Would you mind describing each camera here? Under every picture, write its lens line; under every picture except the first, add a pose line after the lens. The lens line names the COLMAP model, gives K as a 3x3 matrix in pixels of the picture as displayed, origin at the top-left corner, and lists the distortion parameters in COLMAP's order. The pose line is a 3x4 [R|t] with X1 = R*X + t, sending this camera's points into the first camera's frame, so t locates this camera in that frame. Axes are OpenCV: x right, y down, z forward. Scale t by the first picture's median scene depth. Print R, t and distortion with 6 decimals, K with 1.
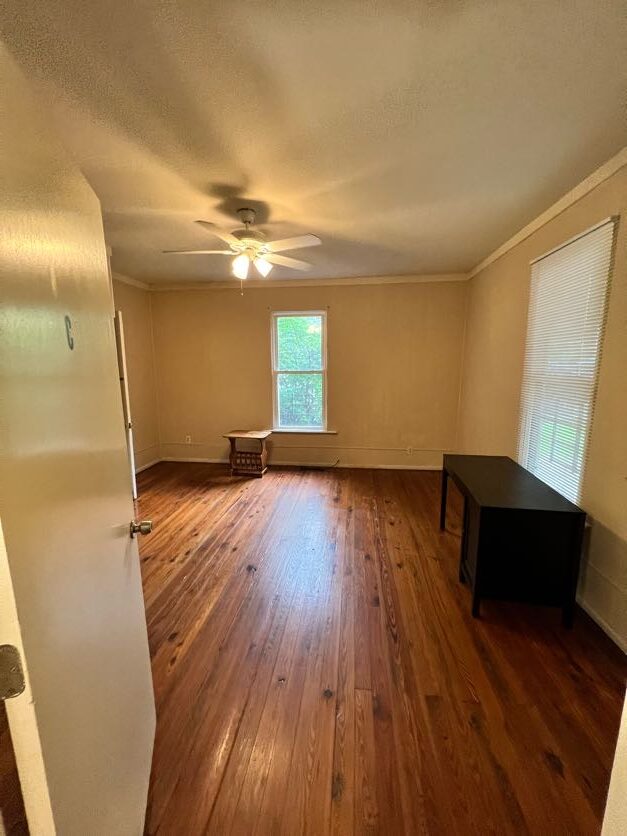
lens RADIAL K [[333.4, 0, 317.9], [0, 333.4, 419.2], [0, 0, 1]] dist [0.002026, -0.000371]
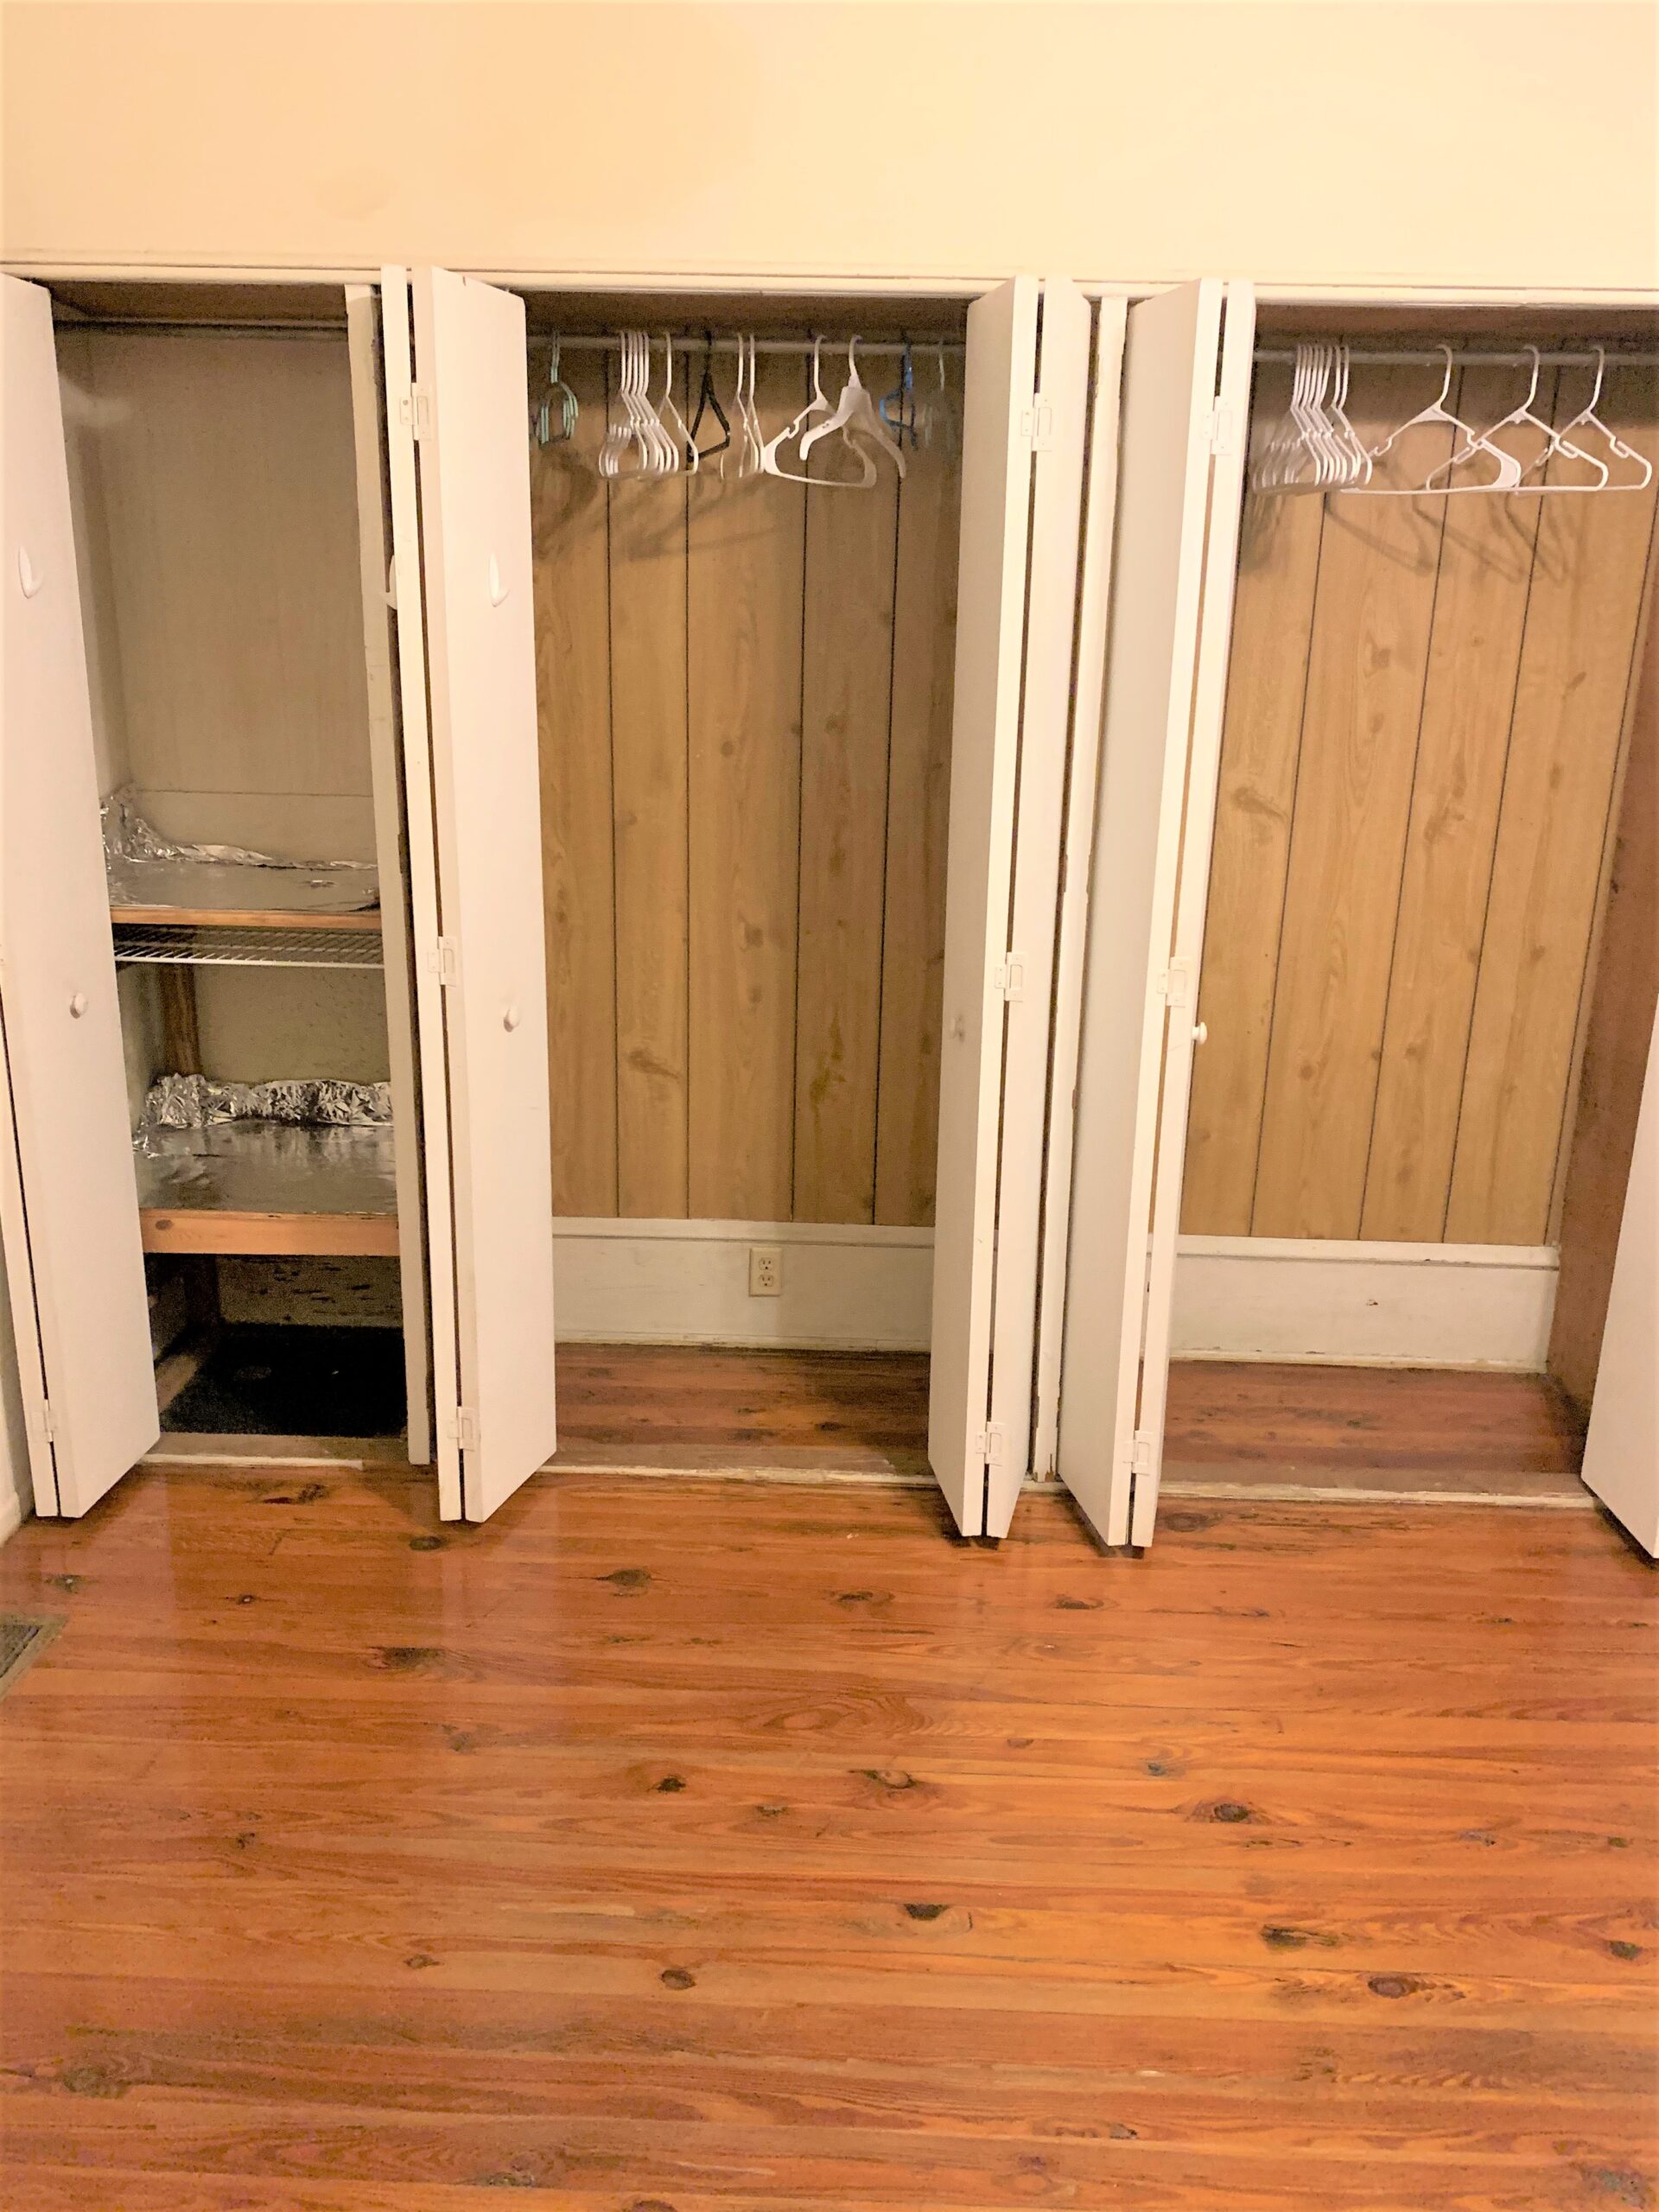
lens RADIAL K [[1701.1, 0, 812.0], [0, 1701.1, 1099.9], [0, 0, 1]] dist [0.018494, -0.011403]
pose [[0.083840, 0.278661, -0.956723, 0.184245], [-0.182254, 0.948196, 0.260206, -0.101822], [0.979670, 0.152551, 0.130284, 0.635264]]
